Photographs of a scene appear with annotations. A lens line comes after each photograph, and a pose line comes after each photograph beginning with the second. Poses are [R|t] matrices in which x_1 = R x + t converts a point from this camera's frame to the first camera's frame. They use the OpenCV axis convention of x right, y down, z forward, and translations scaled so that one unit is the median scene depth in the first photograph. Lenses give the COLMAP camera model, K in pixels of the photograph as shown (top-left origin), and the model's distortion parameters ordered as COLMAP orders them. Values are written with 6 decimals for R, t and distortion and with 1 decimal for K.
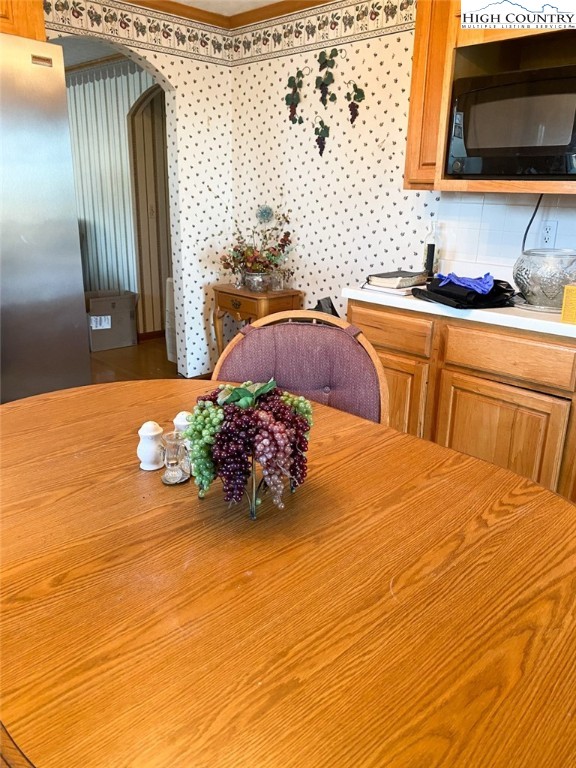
lens RADIAL K [[588.7, 0, 288.9], [0, 588.7, 384.7], [0, 0, 1]] dist [0.020738, -0.022838]
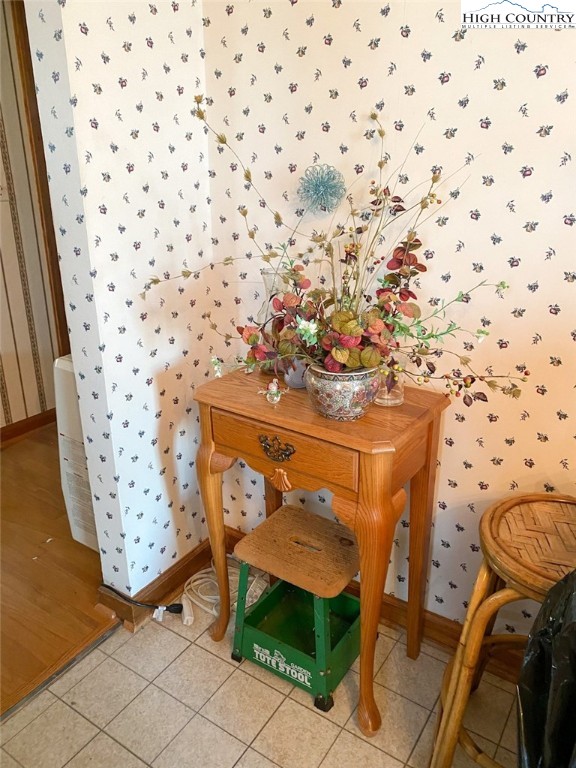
lens RADIAL K [[588.7, 0, 279.8], [0, 588.7, 365.8], [0, 0, 1]] dist [0.020738, -0.022838]
pose [[0.979505, -0.088489, 0.180941, -0.147527], [0.083274, 0.995868, 0.036234, -0.200523], [-0.183400, -0.020424, 0.982826, 0.657074]]
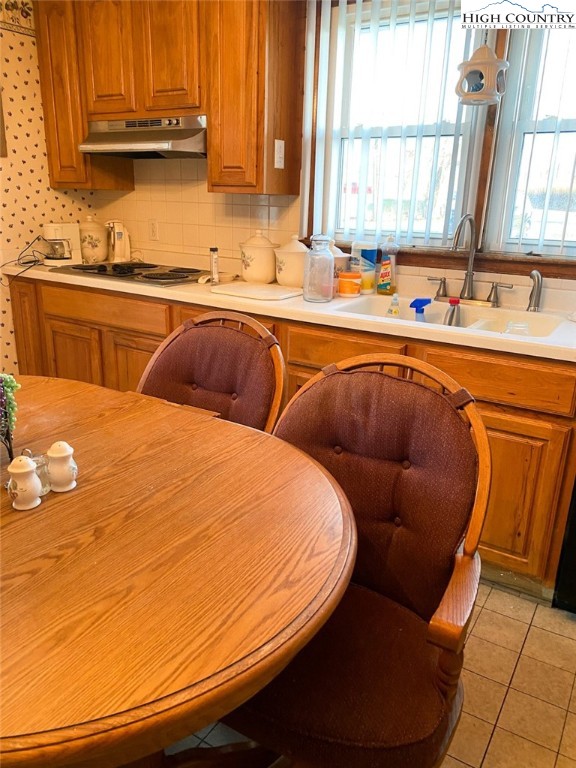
lens RADIAL K [[588.7, 0, 287.5], [0, 588.7, 384.3], [0, 0, 1]] dist [0.020738, -0.022838]
pose [[-0.974034, 0.025720, -0.224934, 0.069750], [-0.110488, 0.813178, 0.571431, -0.168359], [0.197609, 0.581446, -0.789222, 0.503128]]
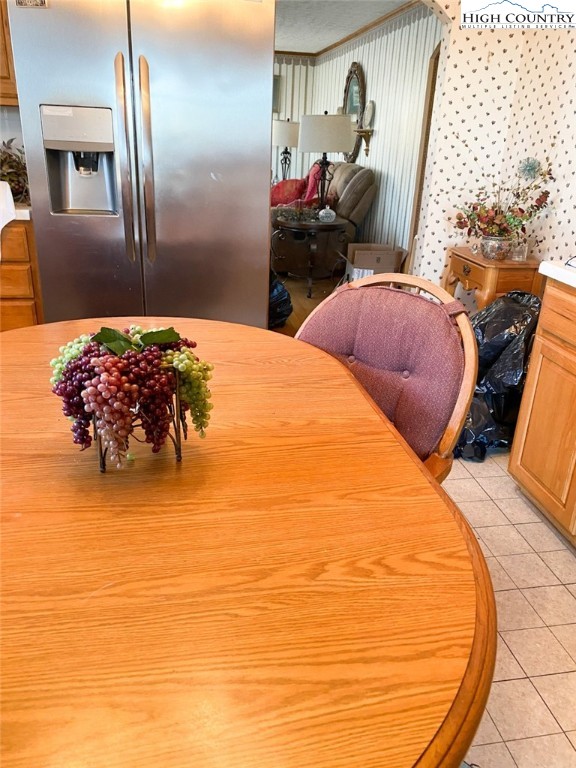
lens RADIAL K [[588.7, 0, 284.9], [0, 588.7, 387.0], [0, 0, 1]] dist [0.020738, -0.022838]
pose [[0.824284, 0.233479, -0.515793, 0.183359], [-0.199492, 0.972358, 0.121342, -0.020499], [0.529866, 0.002876, 0.848076, 0.106744]]
